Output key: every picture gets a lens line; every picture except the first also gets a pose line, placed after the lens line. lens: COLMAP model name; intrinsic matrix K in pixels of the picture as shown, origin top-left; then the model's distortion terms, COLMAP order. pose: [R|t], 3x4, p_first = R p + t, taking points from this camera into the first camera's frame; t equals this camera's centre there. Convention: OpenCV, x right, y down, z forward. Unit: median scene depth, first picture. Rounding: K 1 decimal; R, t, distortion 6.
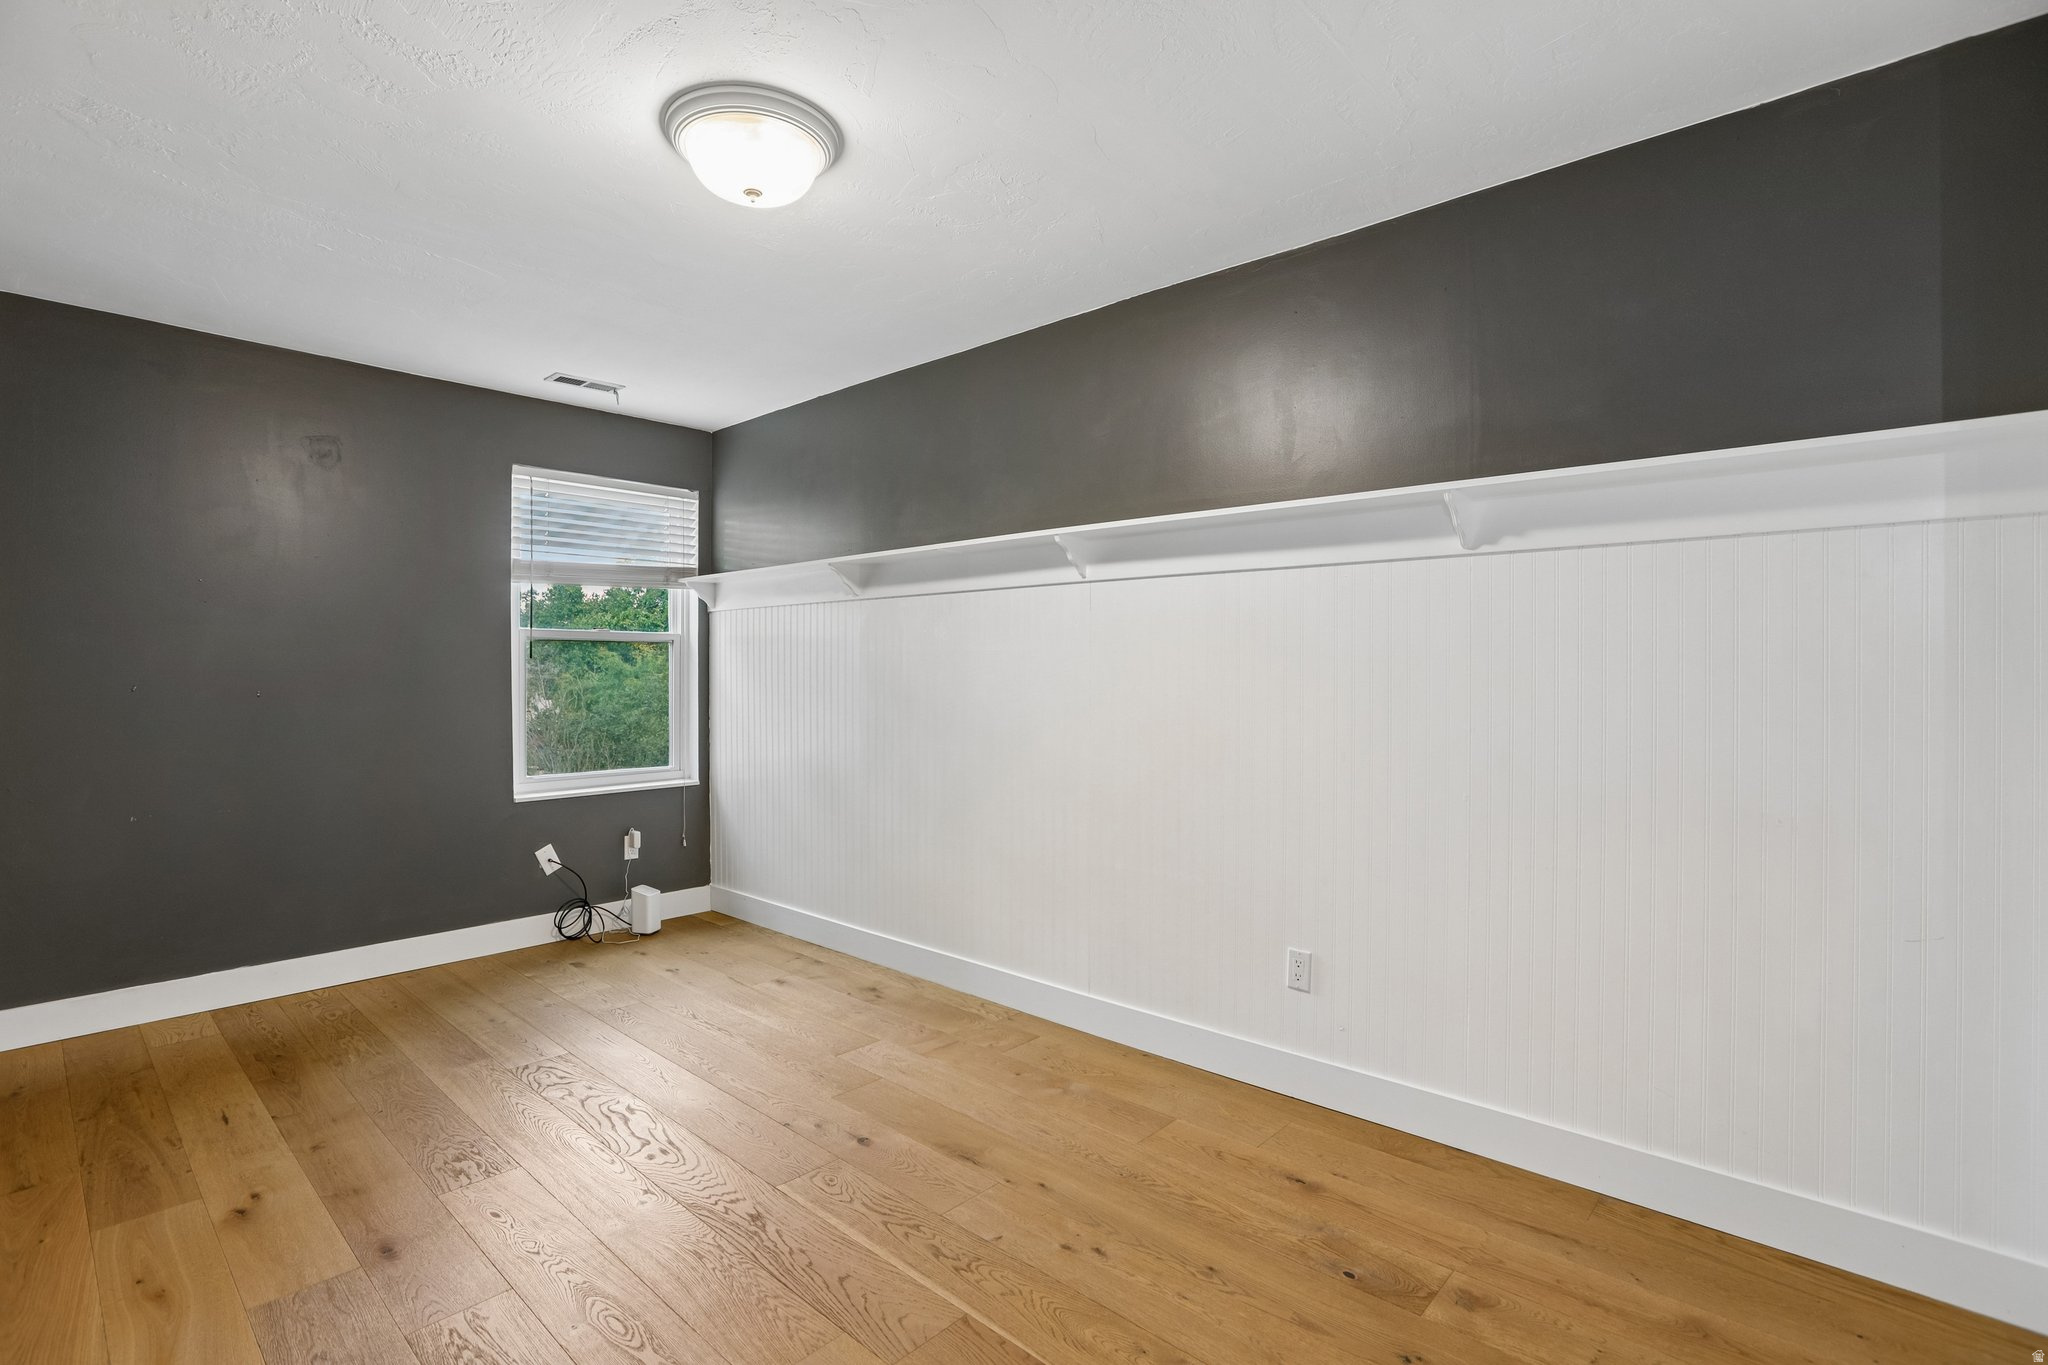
lens RADIAL K [[994.4, 0, 1036.0], [0, 994.4, 685.9], [0, 0, 1]] dist [-0.002852, 0.000365]
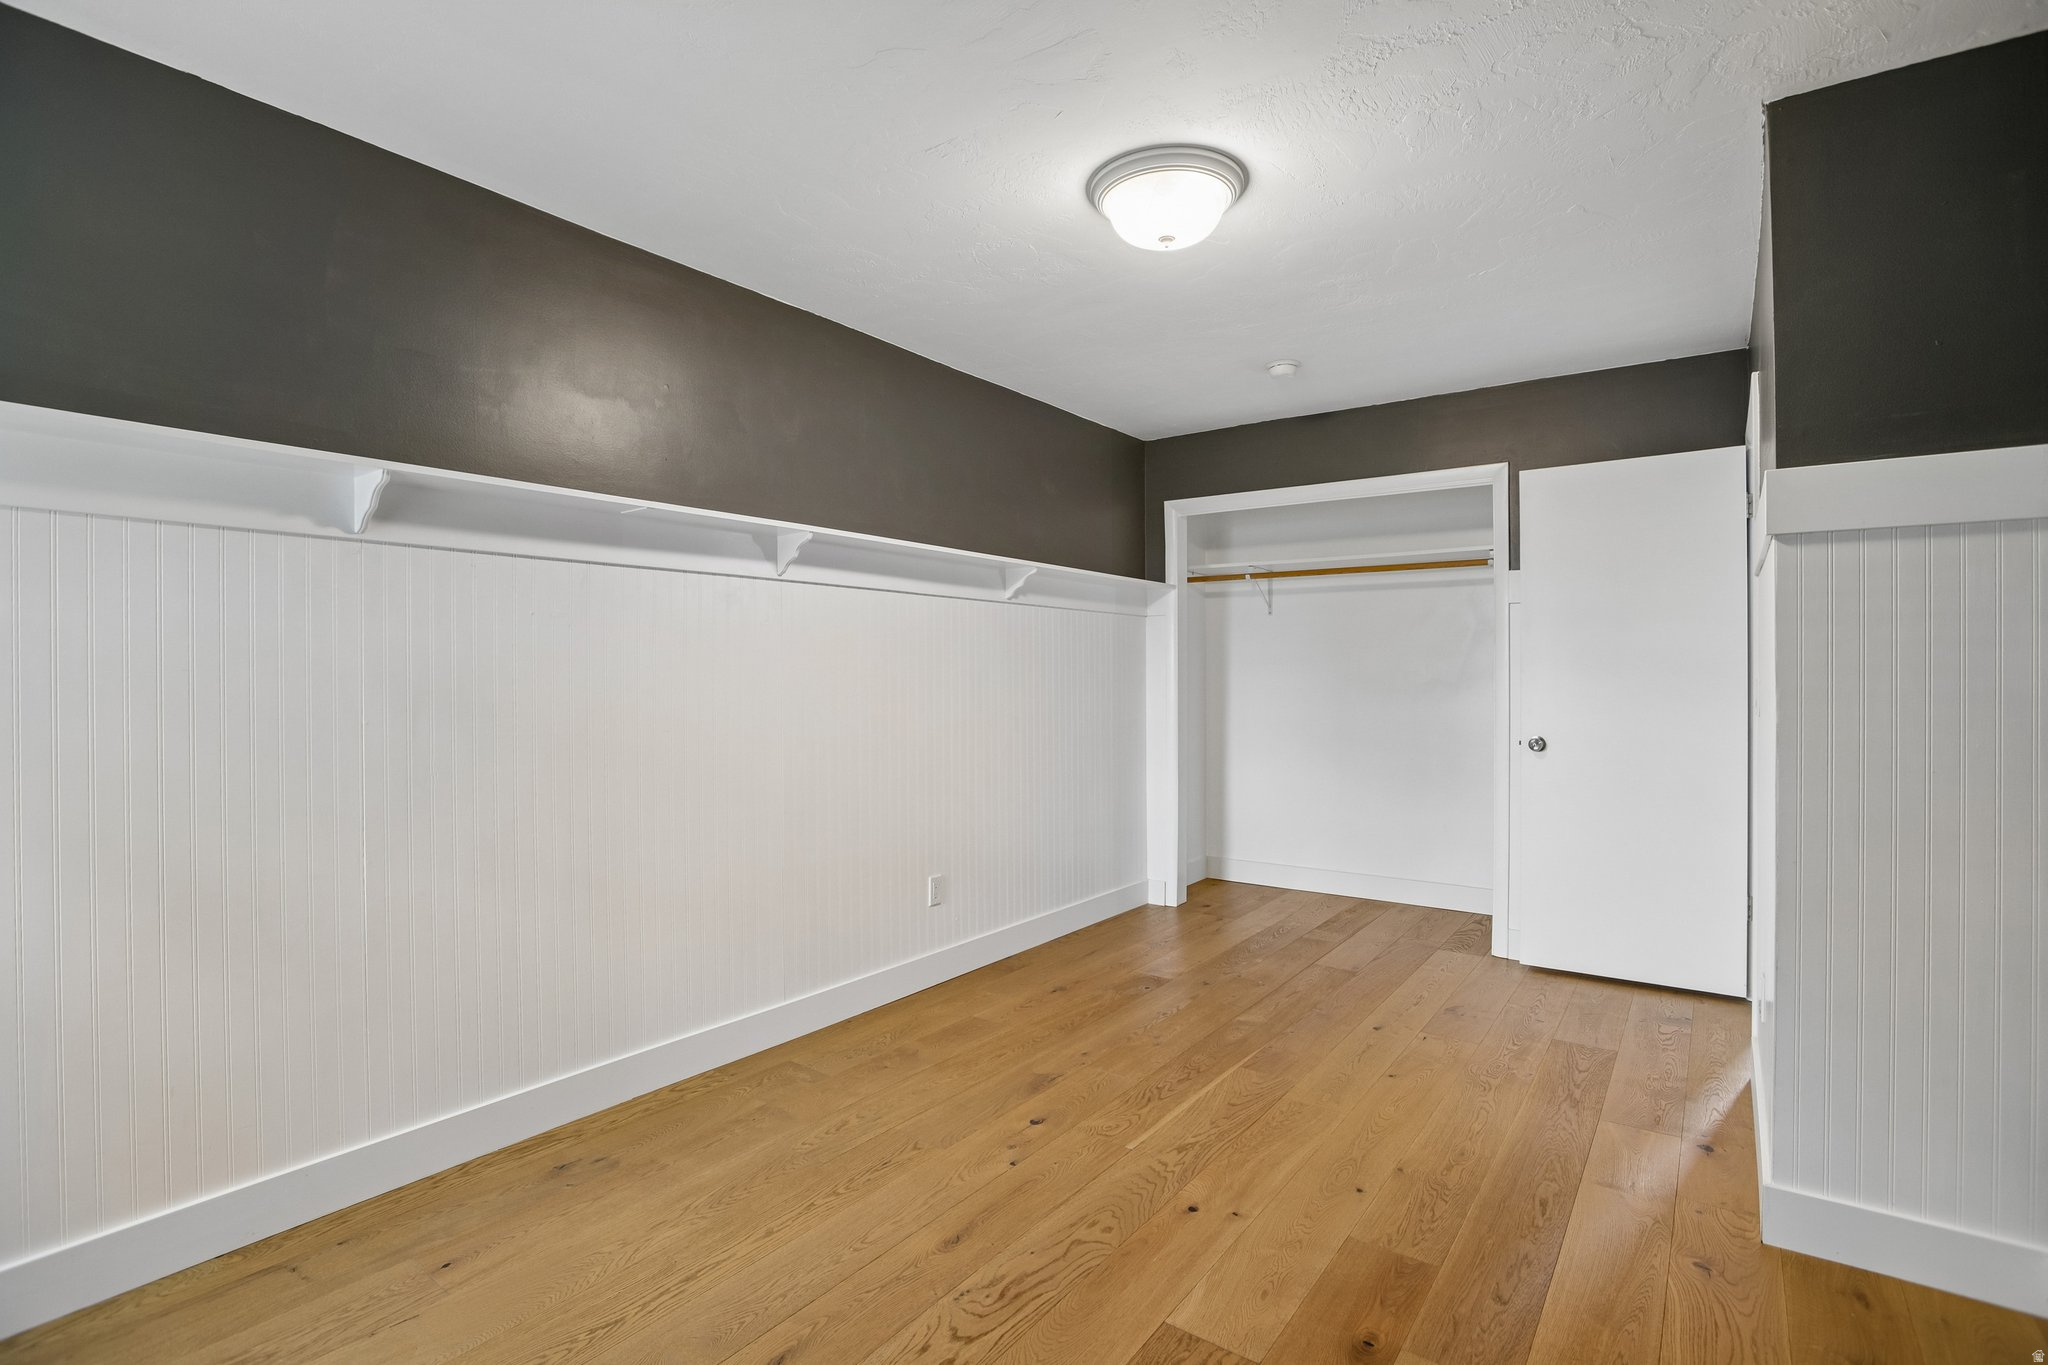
lens RADIAL K [[964.8, 0, 1034.8], [0, 964.8, 669.6], [0, 0, 1]] dist [-0.033759, 0.005901]
pose [[-0.104334, -0.003249, 0.994537, -1.073464], [0.009340, 0.999947, 0.004246, -0.022056], [-0.994498, 0.009732, -0.104298, 1.002092]]
